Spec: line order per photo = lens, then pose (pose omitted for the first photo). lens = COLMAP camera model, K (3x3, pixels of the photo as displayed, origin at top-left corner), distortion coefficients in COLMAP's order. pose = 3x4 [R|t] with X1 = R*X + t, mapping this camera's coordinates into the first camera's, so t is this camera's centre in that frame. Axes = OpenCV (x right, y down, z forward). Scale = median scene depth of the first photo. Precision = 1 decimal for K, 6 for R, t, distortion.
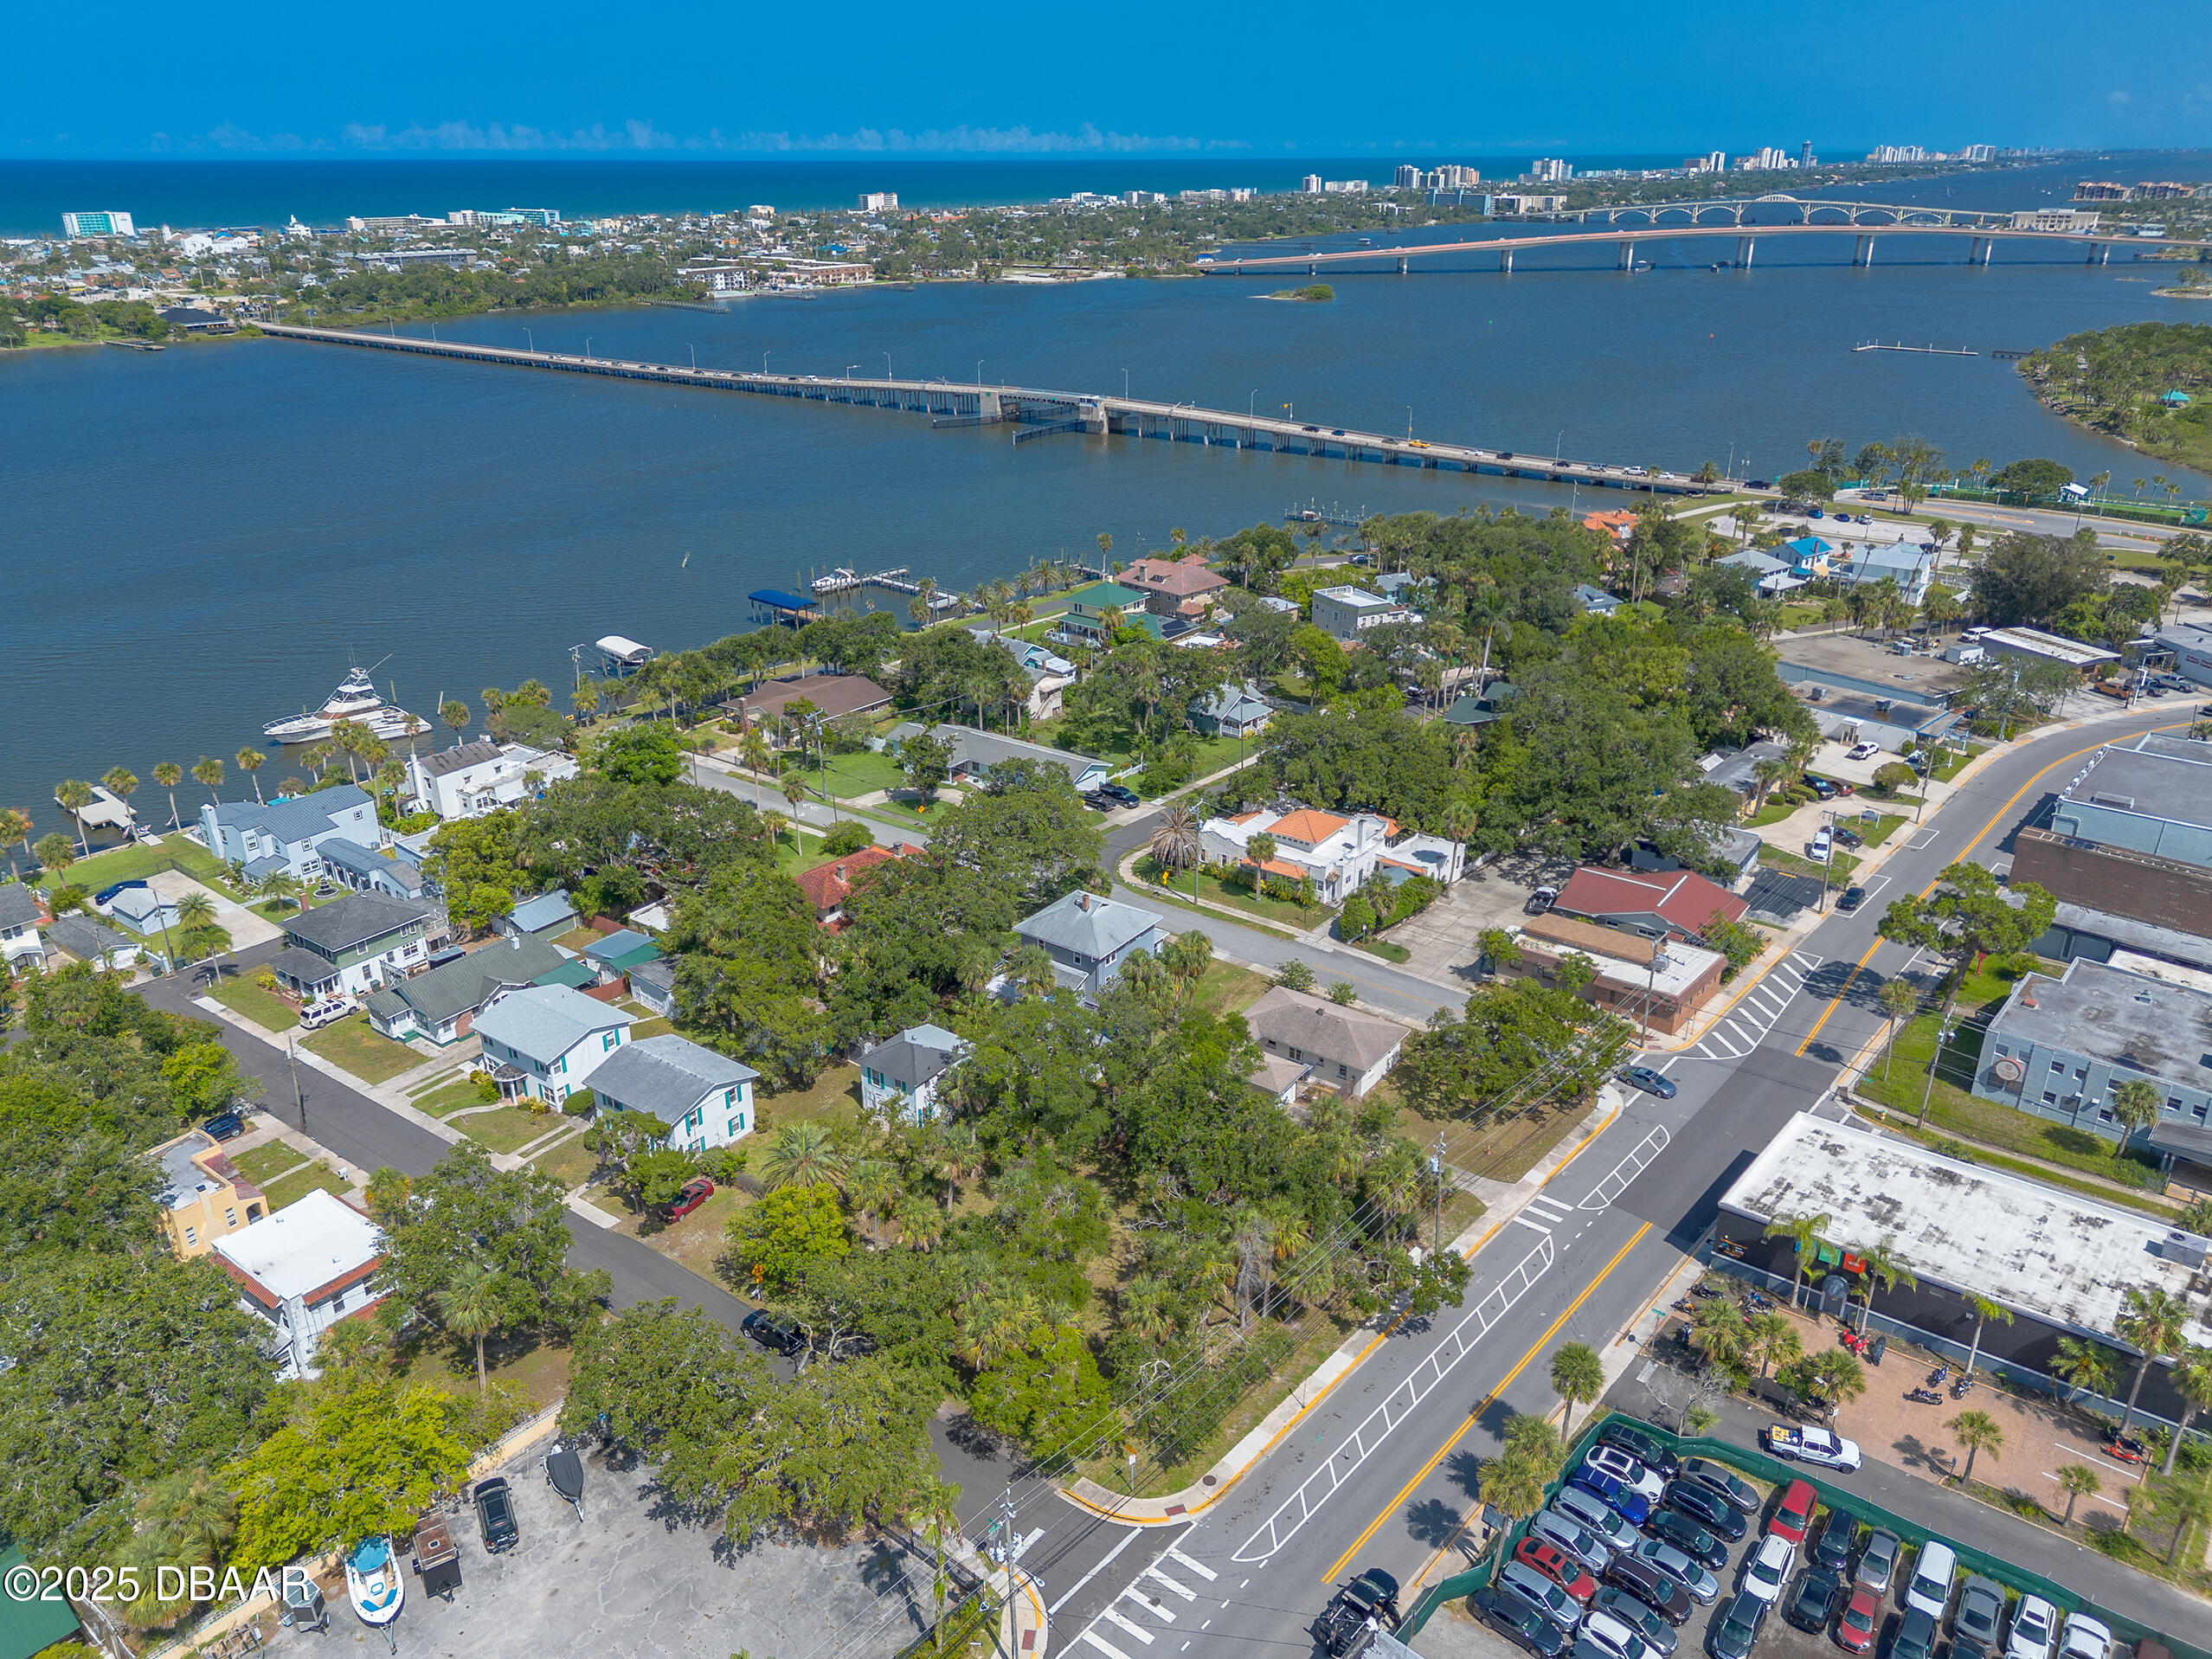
lens RADIAL K [[1577.2, 0, 1107.8], [0, 1577.2, 855.3], [0, 0, 1]] dist [0.085574, -0.081761]
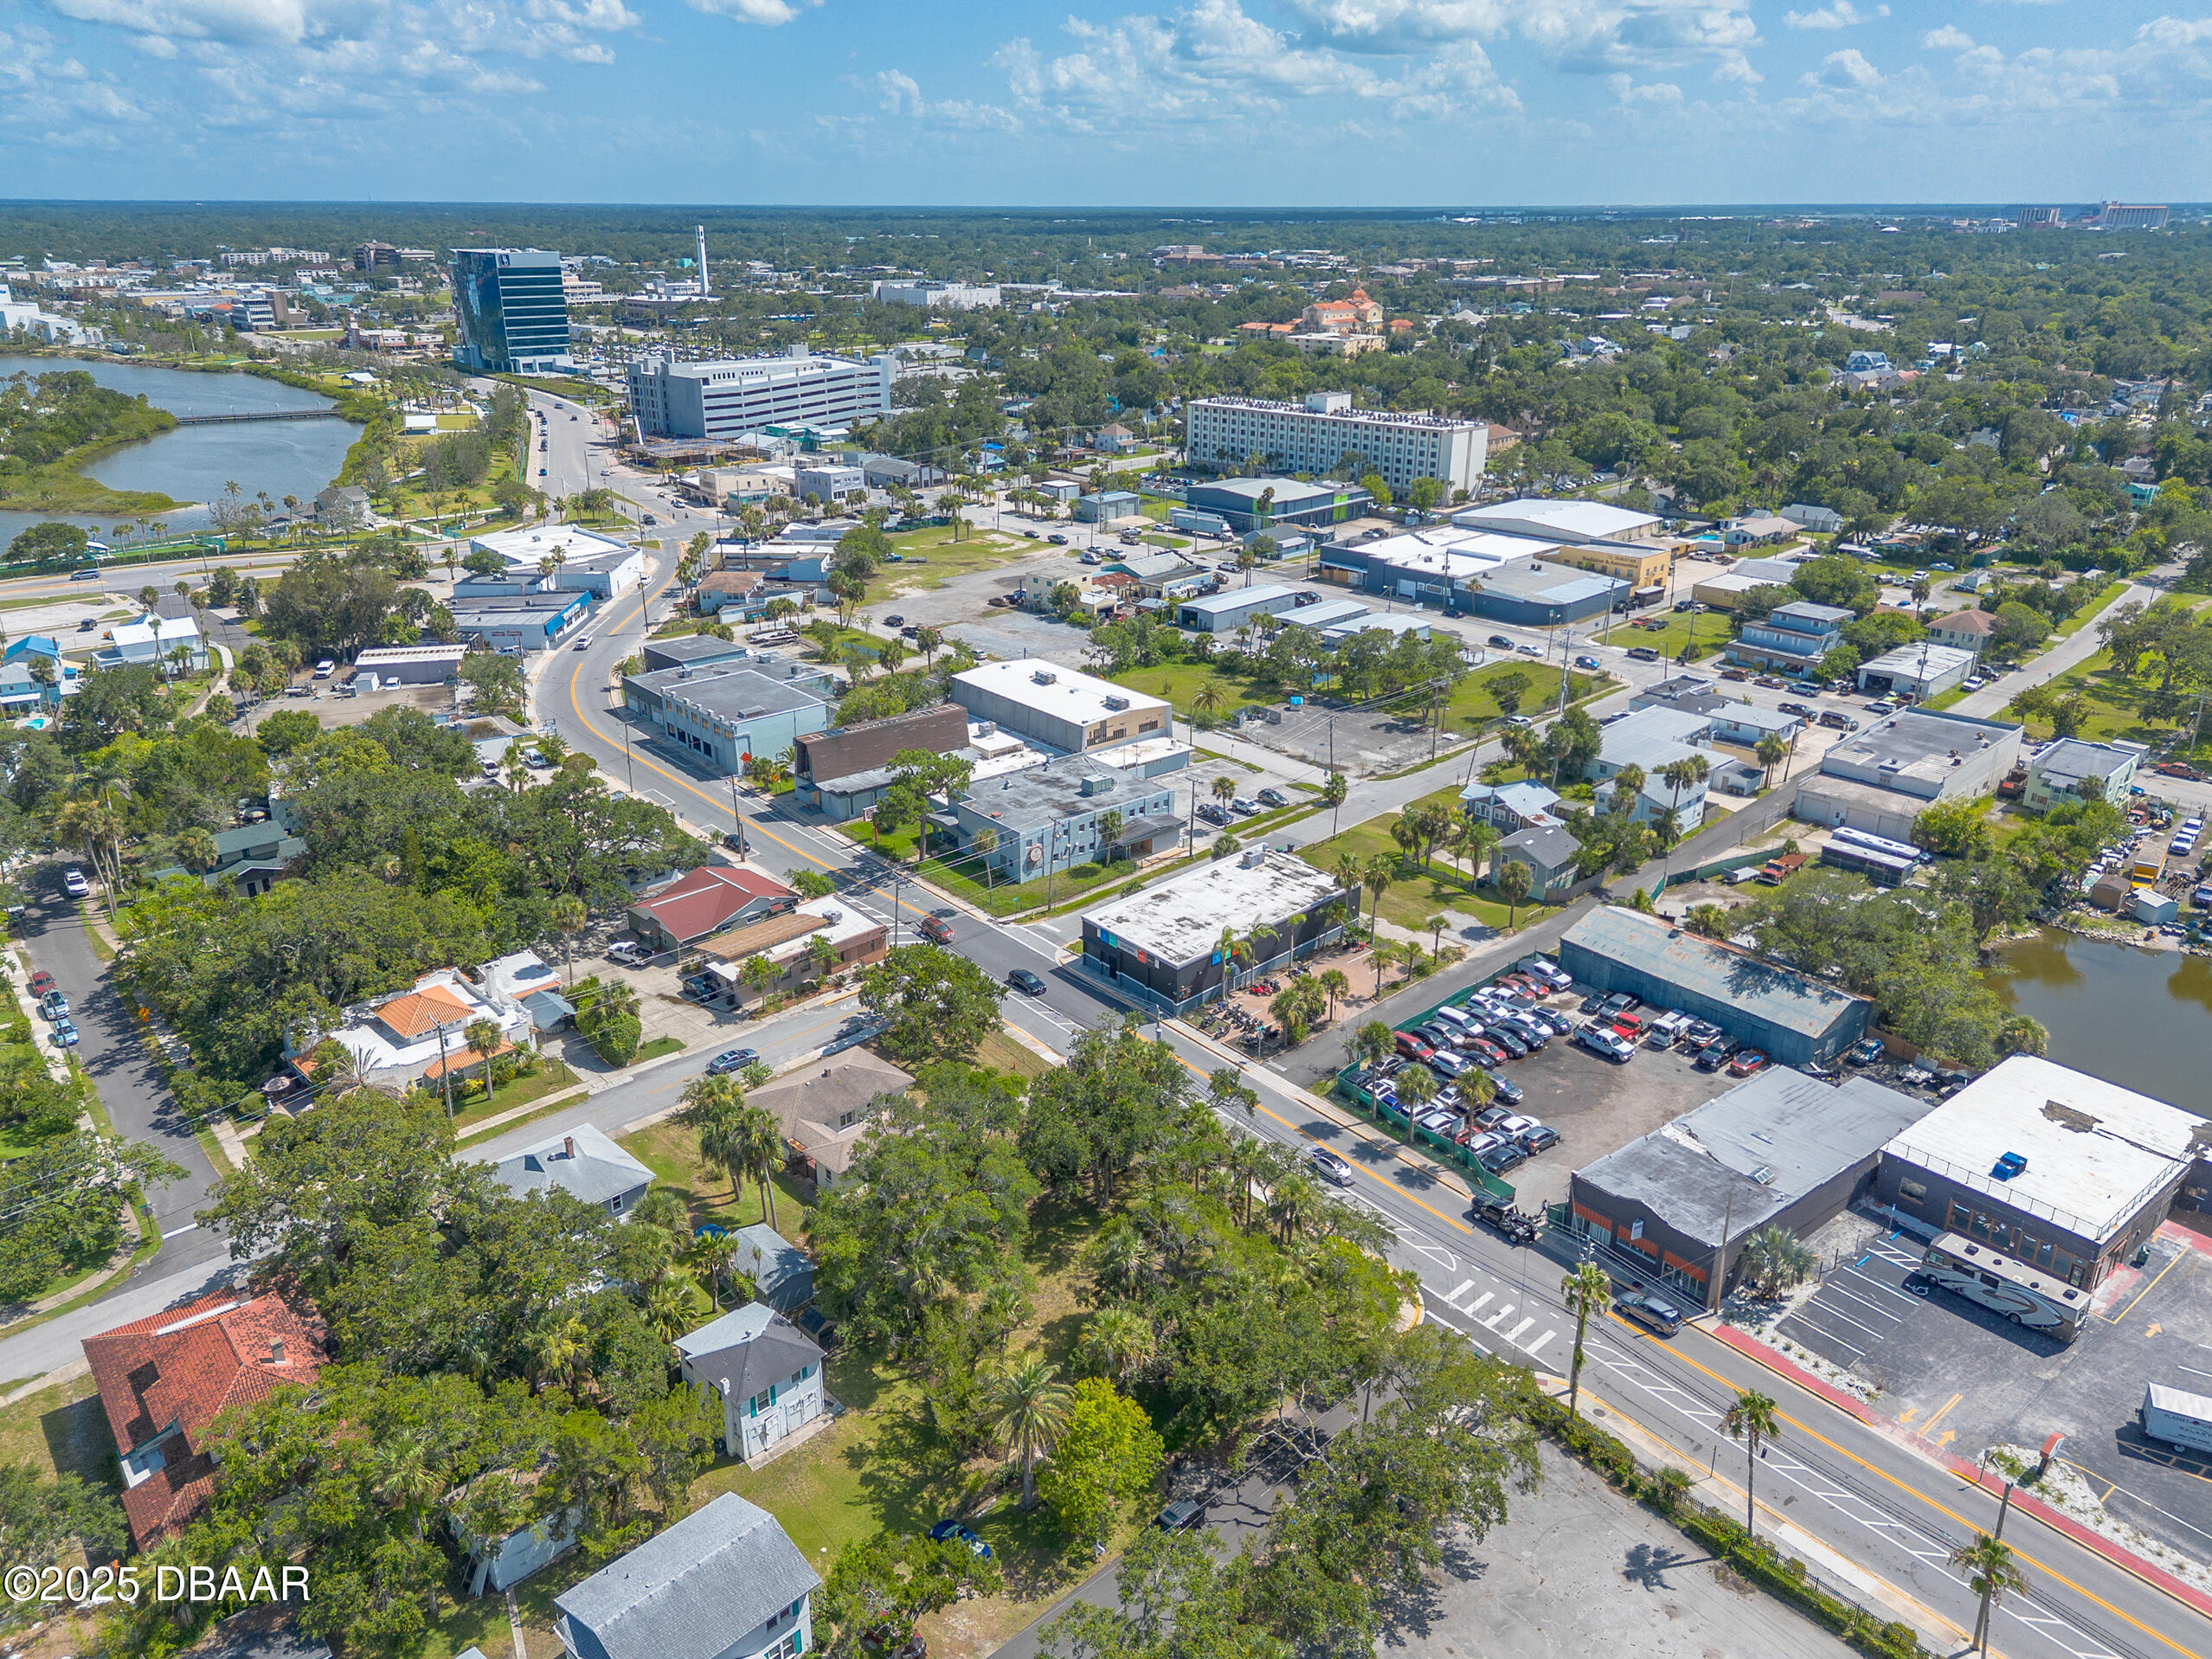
lens RADIAL K [[1577.2, 0, 1107.8], [0, 1577.2, 855.3], [0, 0, 1]] dist [0.085574, -0.081761]
pose [[0.157637, -0.372737, 0.914450, -0.459609], [0.396691, 0.871926, 0.287021, -0.156087], [-0.904316, 0.317508, 0.285309, 0.337488]]
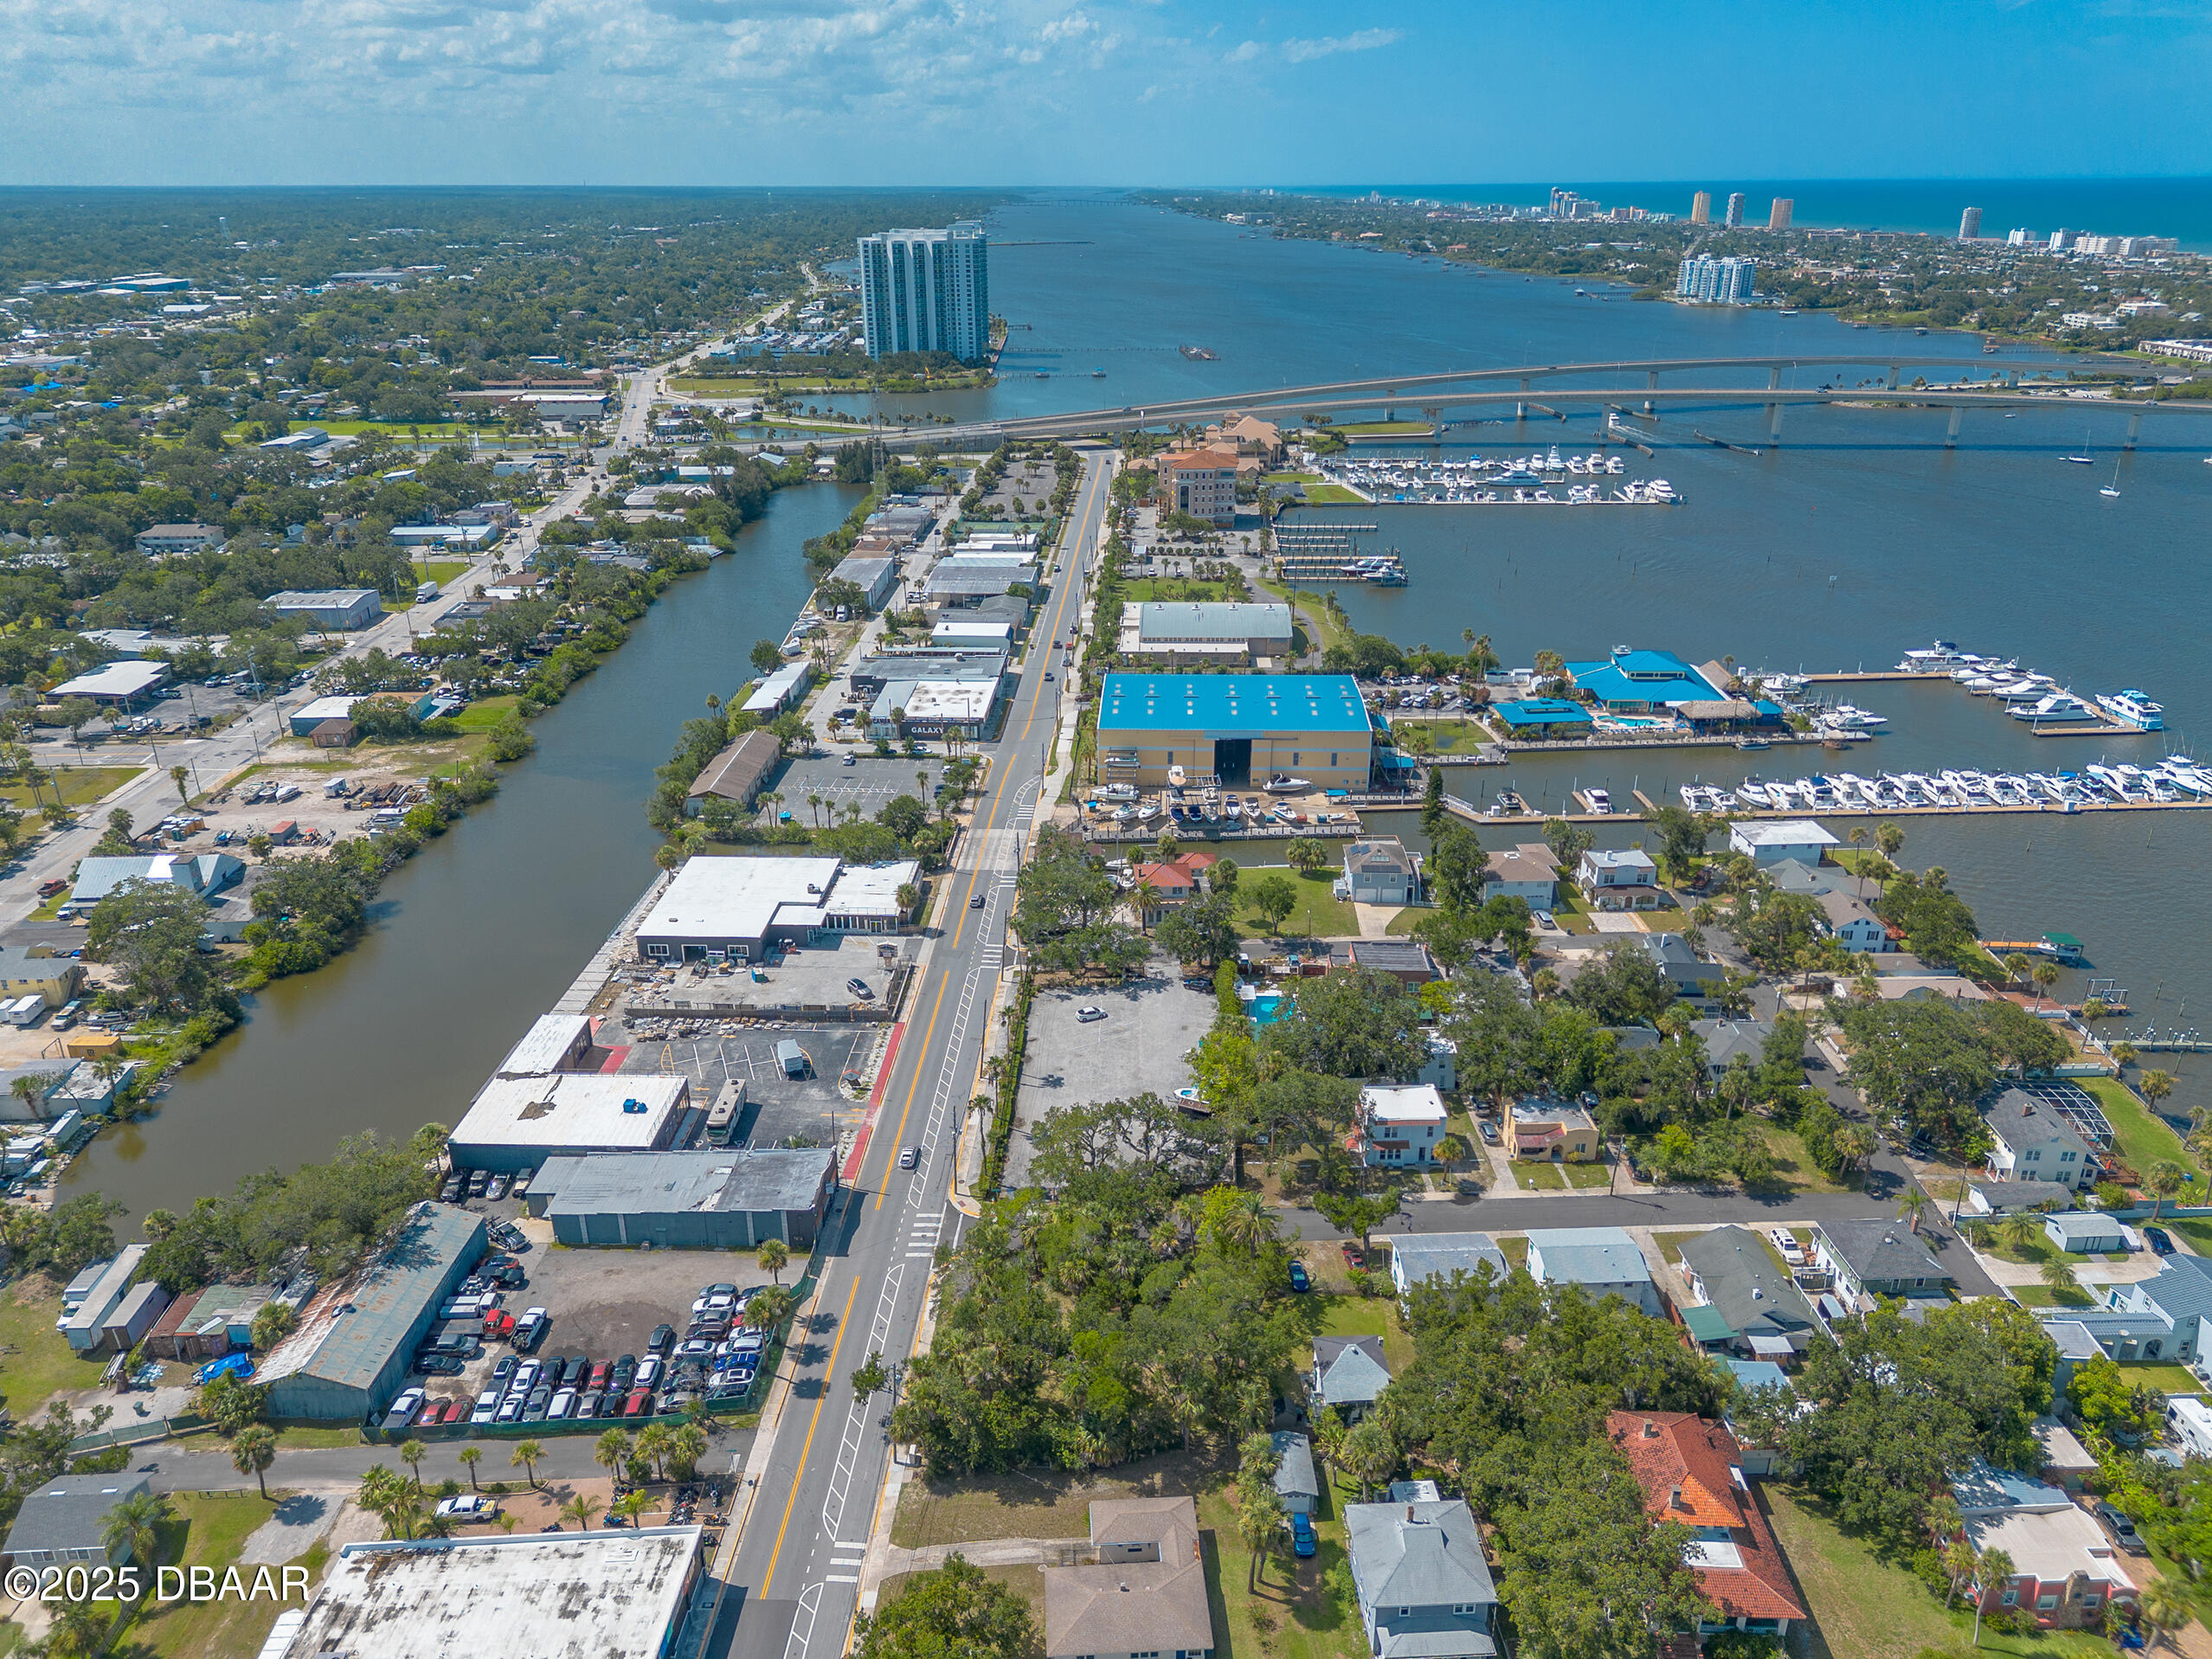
lens RADIAL K [[1562.5, 0, 1112.3], [0, 1562.5, 840.0], [0, 0, 1]] dist [0.079042, -0.071423]
pose [[-0.776404, 0.252474, -0.577454, 0.381238], [-0.248812, 0.719033, 0.648910, -0.556049], [0.579042, 0.647494, -0.495441, 0.776347]]
